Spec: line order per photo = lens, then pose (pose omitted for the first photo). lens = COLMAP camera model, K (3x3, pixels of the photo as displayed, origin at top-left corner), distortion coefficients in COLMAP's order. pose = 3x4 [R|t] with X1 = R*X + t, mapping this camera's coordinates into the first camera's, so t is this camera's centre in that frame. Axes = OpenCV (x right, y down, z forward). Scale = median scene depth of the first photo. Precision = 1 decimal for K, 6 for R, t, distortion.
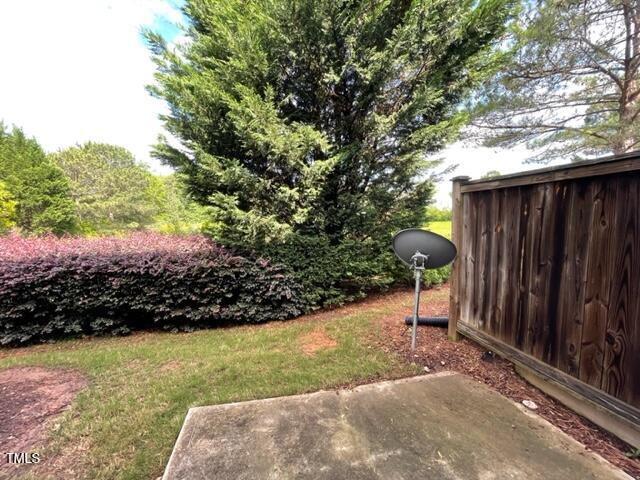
lens RADIAL K [[260.7, 0, 317.7], [0, 260.7, 243.4], [0, 0, 1]] dist [0.010283, -0.000841]
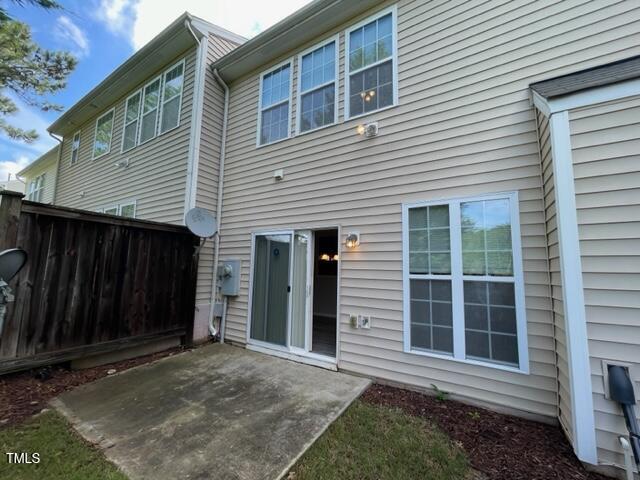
lens RADIAL K [[260.7, 0, 320.3], [0, 260.7, 238.0], [0, 0, 1]] dist [0.010283, -0.000841]
pose [[-0.721921, 0.069256, 0.688501, -1.094507], [0.044092, 0.997561, -0.054112, -0.007430], [-0.690569, -0.008708, -0.723214, 1.244321]]
